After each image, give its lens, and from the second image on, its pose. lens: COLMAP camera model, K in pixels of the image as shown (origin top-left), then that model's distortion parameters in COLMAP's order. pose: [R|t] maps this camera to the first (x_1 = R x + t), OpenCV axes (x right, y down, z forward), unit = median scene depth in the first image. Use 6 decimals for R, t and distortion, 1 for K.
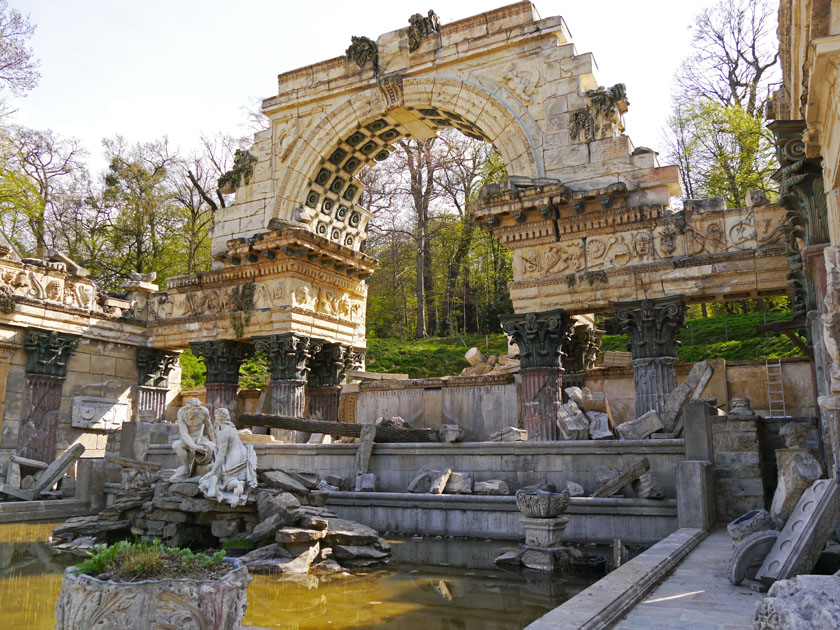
lens RADIAL K [[693.9, 0, 417.0], [0, 693.9, 314.3], [0, 0, 1]] dist [-0.055527, 0.028127]
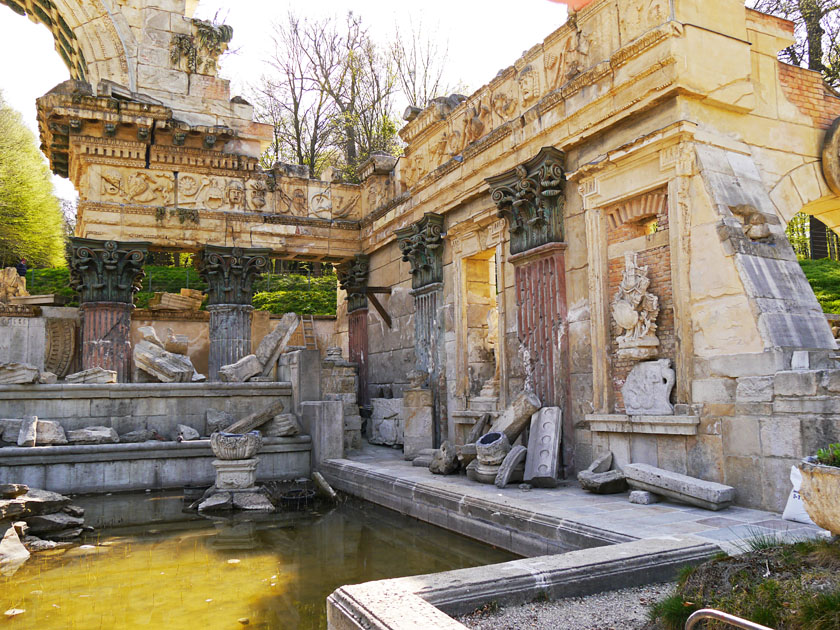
lens RADIAL K [[693.9, 0, 418.4], [0, 693.9, 313.9], [0, 0, 1]] dist [-0.055527, 0.028127]
pose [[0.593598, 0.081983, 0.800575, -0.319503], [-0.140565, 0.990067, 0.002837, 0.035043], [-0.792391, -0.114217, 0.599226, 0.159415]]
